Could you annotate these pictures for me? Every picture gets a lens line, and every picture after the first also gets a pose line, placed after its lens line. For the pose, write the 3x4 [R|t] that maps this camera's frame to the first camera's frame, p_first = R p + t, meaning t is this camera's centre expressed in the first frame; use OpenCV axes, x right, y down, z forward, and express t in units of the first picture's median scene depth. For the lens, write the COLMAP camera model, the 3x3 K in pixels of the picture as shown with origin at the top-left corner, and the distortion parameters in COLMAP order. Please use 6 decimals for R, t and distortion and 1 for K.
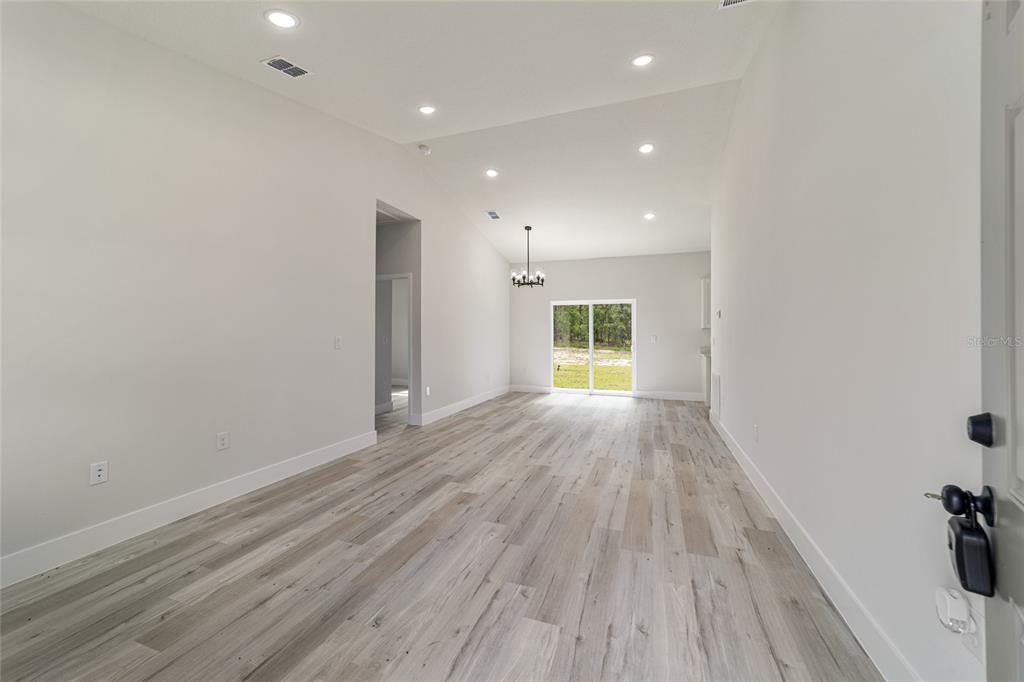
lens RADIAL K [[394.8, 0, 508.9], [0, 394.8, 328.2], [0, 0, 1]] dist [-0.016895, 0.007956]
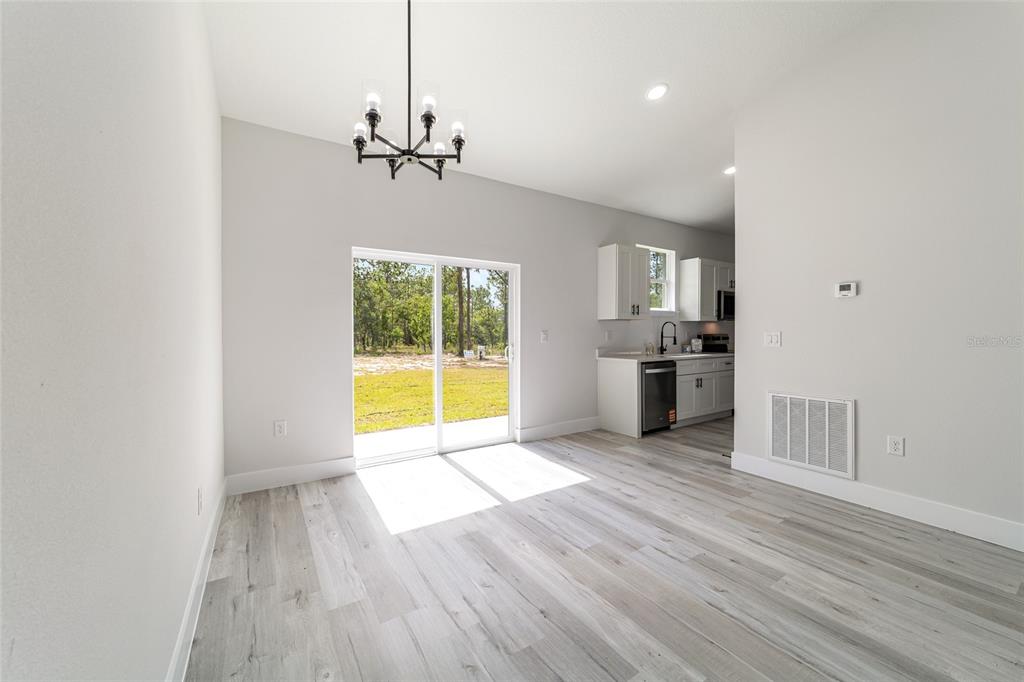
lens RADIAL K [[392.3, 0, 511.8], [0, 392.3, 336.3], [0, 0, 1]] dist [-0.020128, 0.008208]
pose [[0.605934, -0.010497, 0.795446, -0.294871], [-0.010577, 0.999718, 0.021250, 0.037145], [-0.795444, -0.021290, 0.605652, 1.601369]]
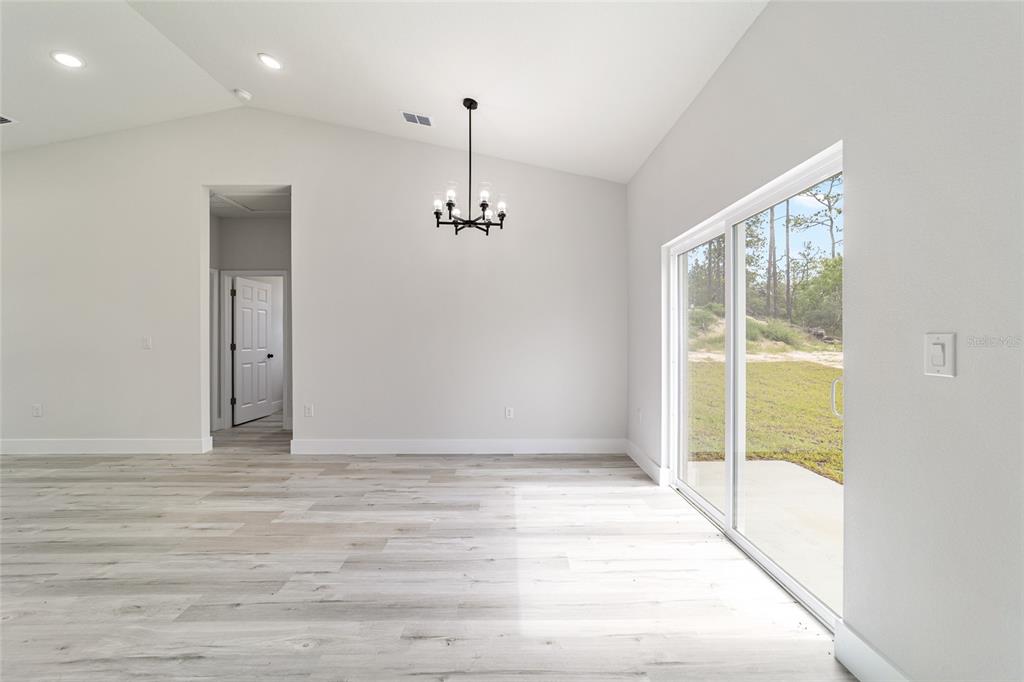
lens RADIAL K [[390.5, 0, 510.2], [0, 390.5, 337.7], [0, 0, 1]] dist [-0.018708, 0.008740]
pose [[0.354771, 0.000433, -0.934953, 1.046411], [0.017810, 0.999815, 0.007221, 0.039915], [0.934783, -0.019213, 0.354698, 1.859070]]
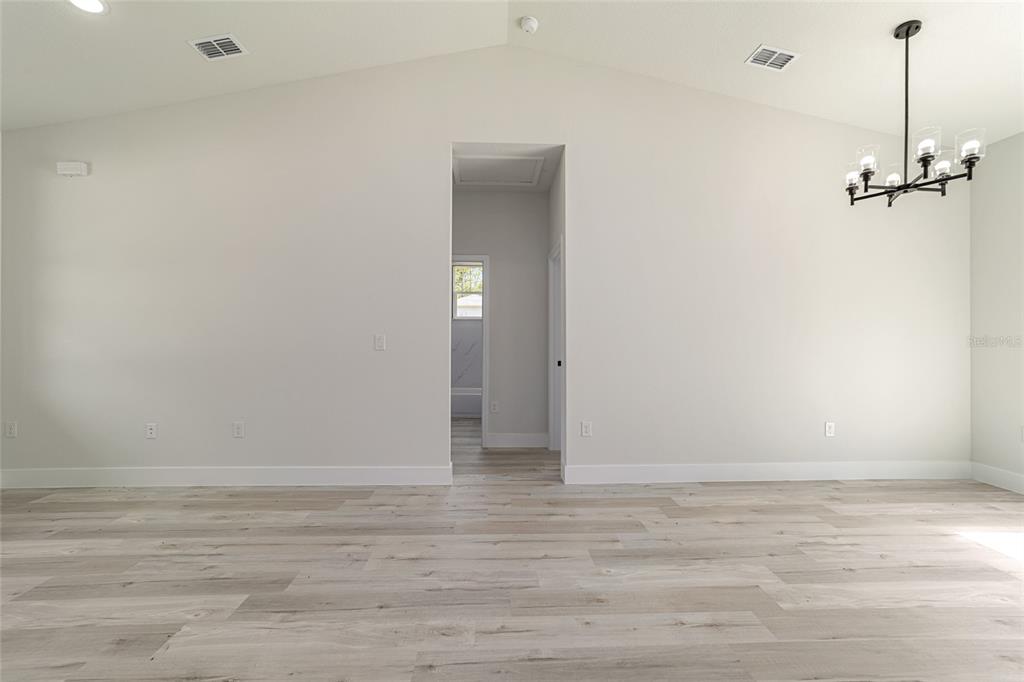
lens RADIAL K [[392.3, 0, 511.8], [0, 392.3, 336.3], [0, 0, 1]] dist [-0.020128, 0.008208]
pose [[0.378425, -0.001687, -0.925630, 0.500184], [0.015230, 0.999874, 0.004404, 0.028662], [0.925507, -0.015764, 0.378403, 1.145004]]
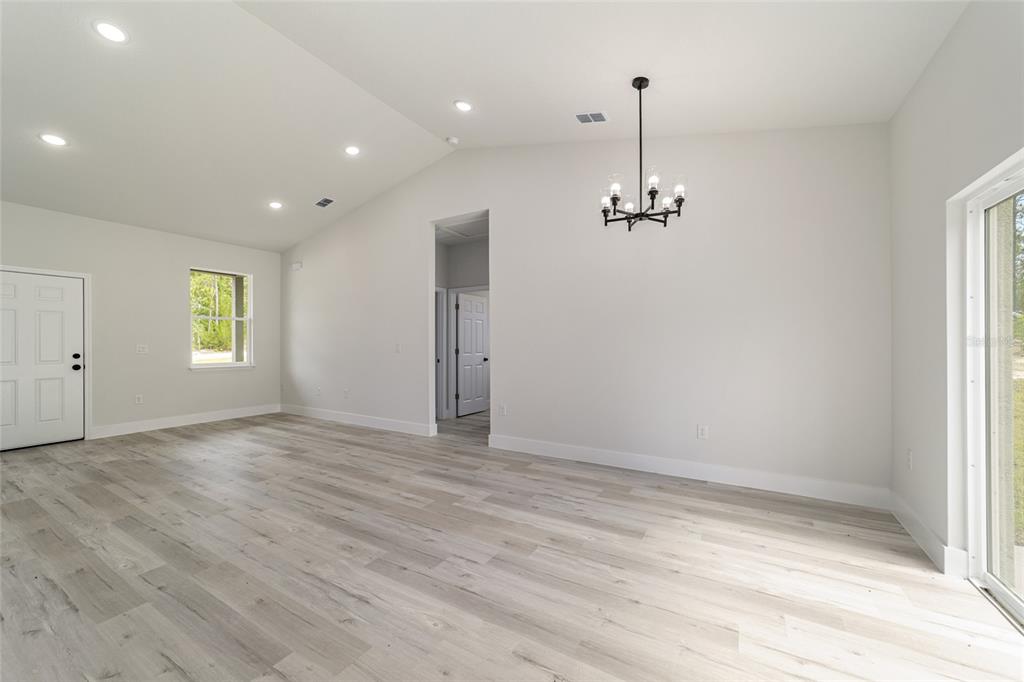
lens RADIAL K [[392.3, 0, 511.8], [0, 392.3, 336.3], [0, 0, 1]] dist [-0.020128, 0.008208]
pose [[-0.185736, -0.017733, -0.982440, 1.014417], [0.021832, 0.999516, -0.022169, 0.043783], [0.982357, -0.025567, -0.185259, 1.989672]]
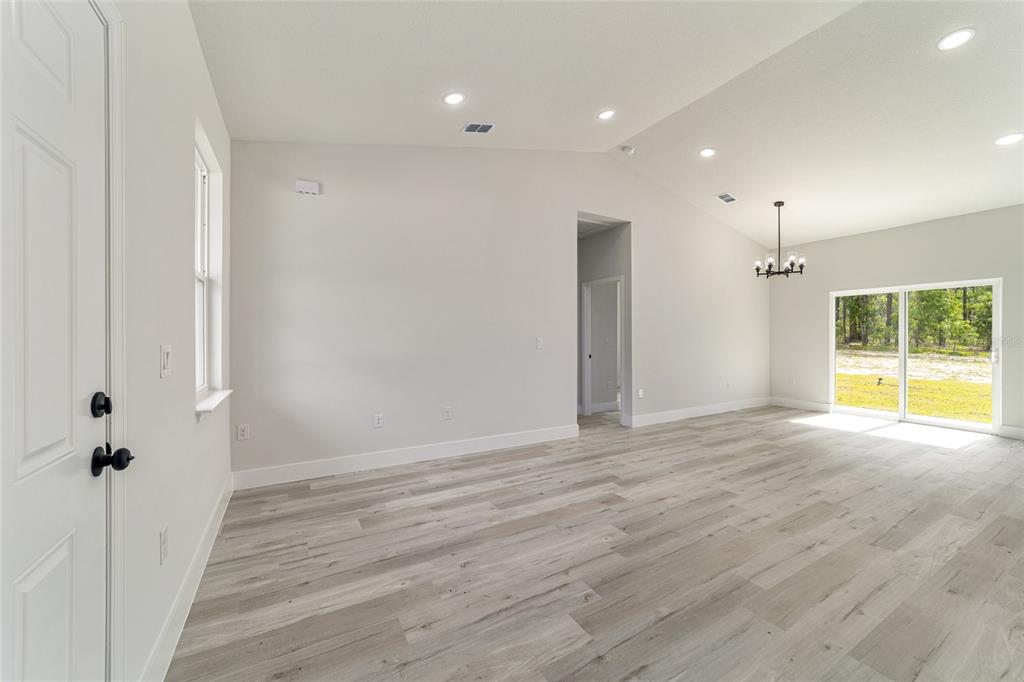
lens RADIAL K [[390.5, 0, 510.2], [0, 390.5, 337.7], [0, 0, 1]] dist [-0.018708, 0.008740]
pose [[0.762966, -0.001242, -0.646438, 0.299271], [0.014141, 0.999791, 0.014769, 0.001028], [0.646284, -0.020410, 0.762824, 0.078057]]
